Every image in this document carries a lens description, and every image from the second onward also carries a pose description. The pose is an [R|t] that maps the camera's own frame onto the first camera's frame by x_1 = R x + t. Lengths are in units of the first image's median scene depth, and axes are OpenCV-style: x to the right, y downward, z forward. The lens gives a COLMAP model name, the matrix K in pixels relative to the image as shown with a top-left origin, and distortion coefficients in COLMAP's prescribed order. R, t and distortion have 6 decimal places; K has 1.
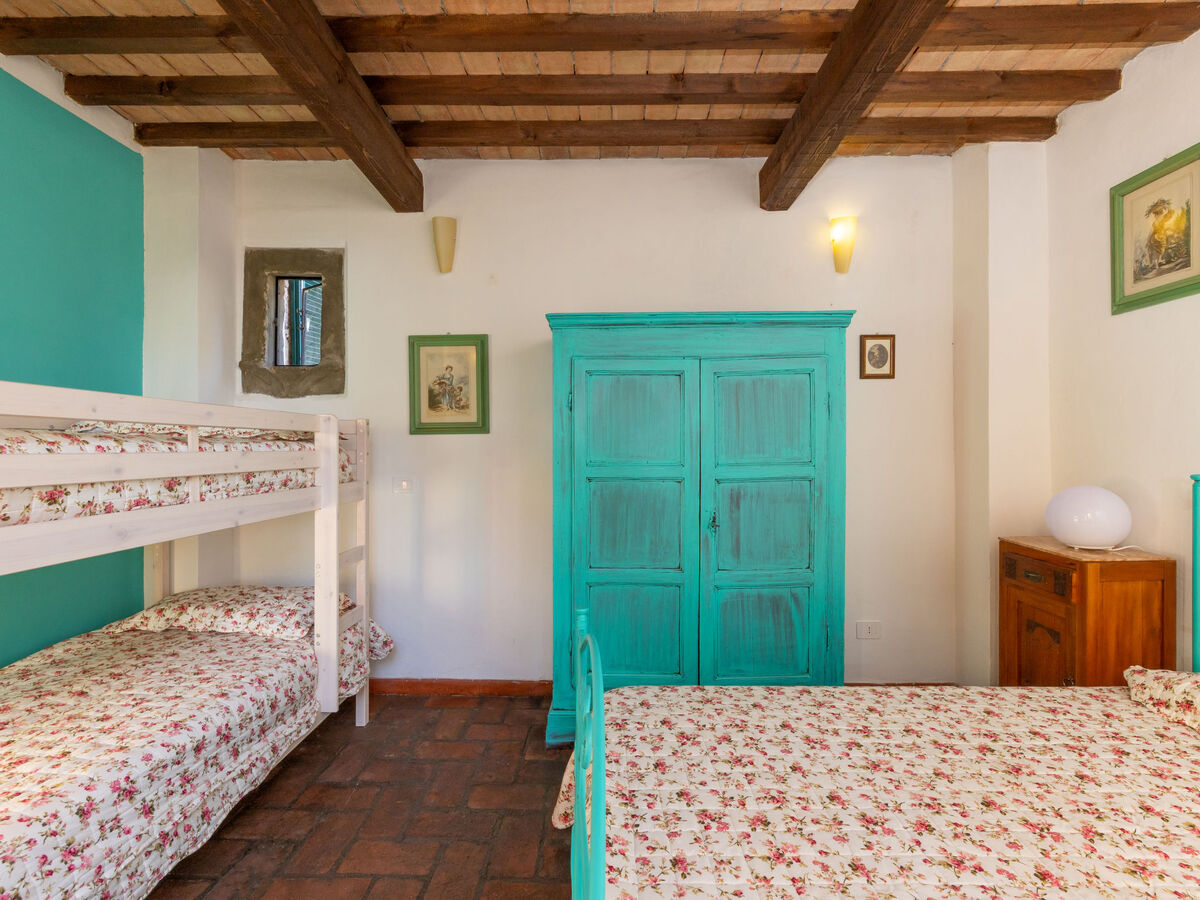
lens RADIAL K [[550.2, 0, 604.5], [0, 550.2, 450.3], [0, 0, 1]] dist [0.004313, -0.001502]
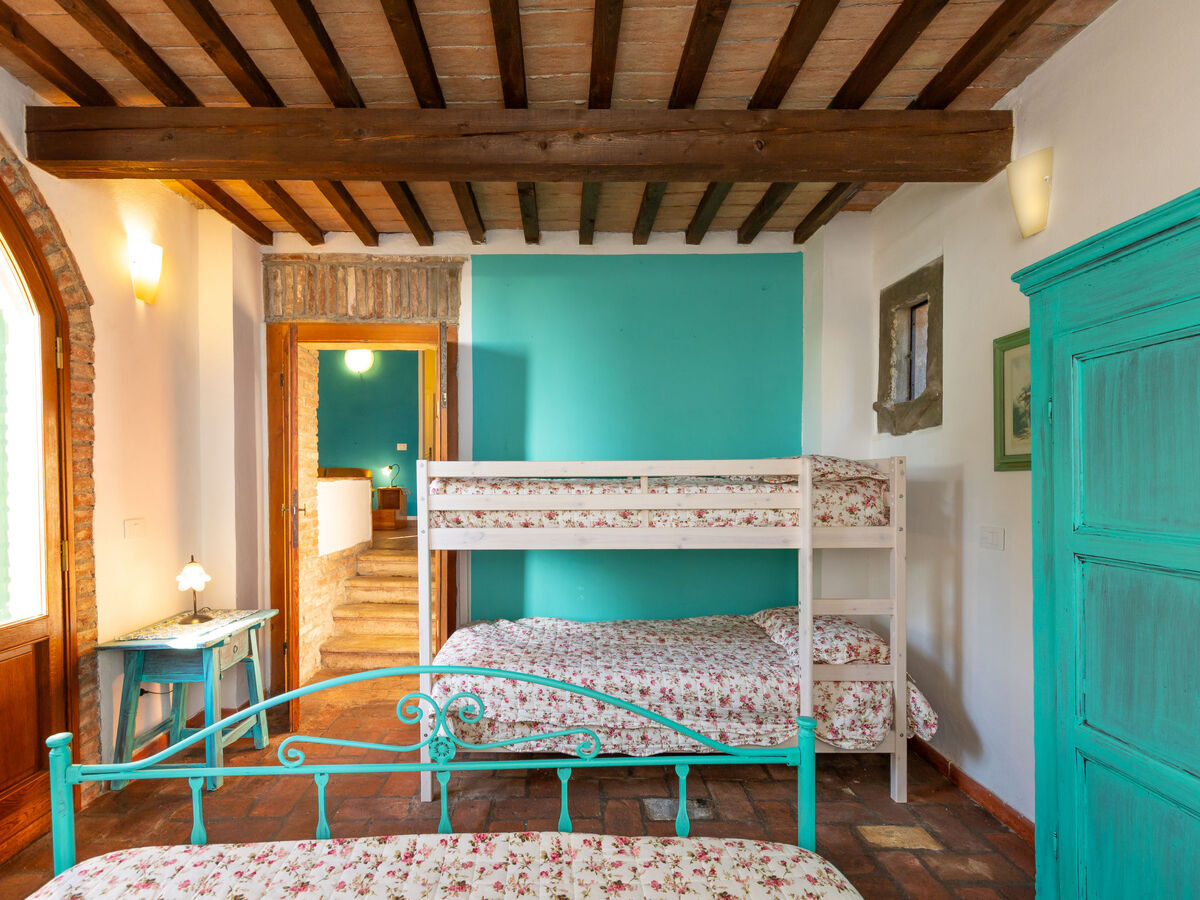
lens RADIAL K [[550.2, 0, 532.0], [0, 550.2, 489.3], [0, 0, 1]] dist [0.004313, -0.001502]
pose [[0.011882, 0.016439, -0.999794, 0.594311], [0.001538, 0.999863, 0.016458, -0.027110], [0.999928, -0.001734, 0.011855, 0.545468]]
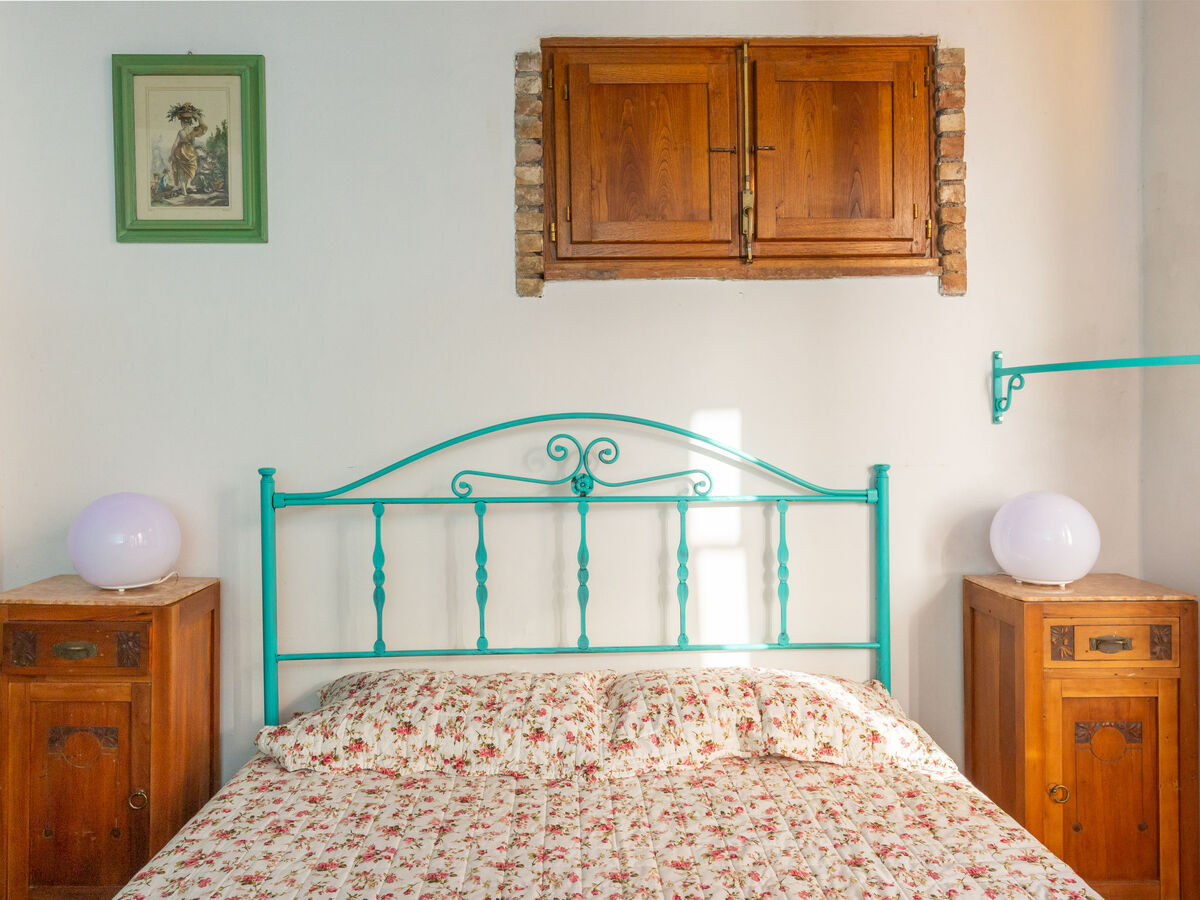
lens RADIAL K [[891.2, 0, 528.1], [0, 891.2, 443.9], [0, 0, 1]] dist [0.000833, 0.006688]
pose [[-0.008445, -0.004300, 0.999955, -0.194901], [0.011105, 0.999929, 0.004394, 0.005360], [-0.999903, 0.011142, -0.008397, 0.527999]]
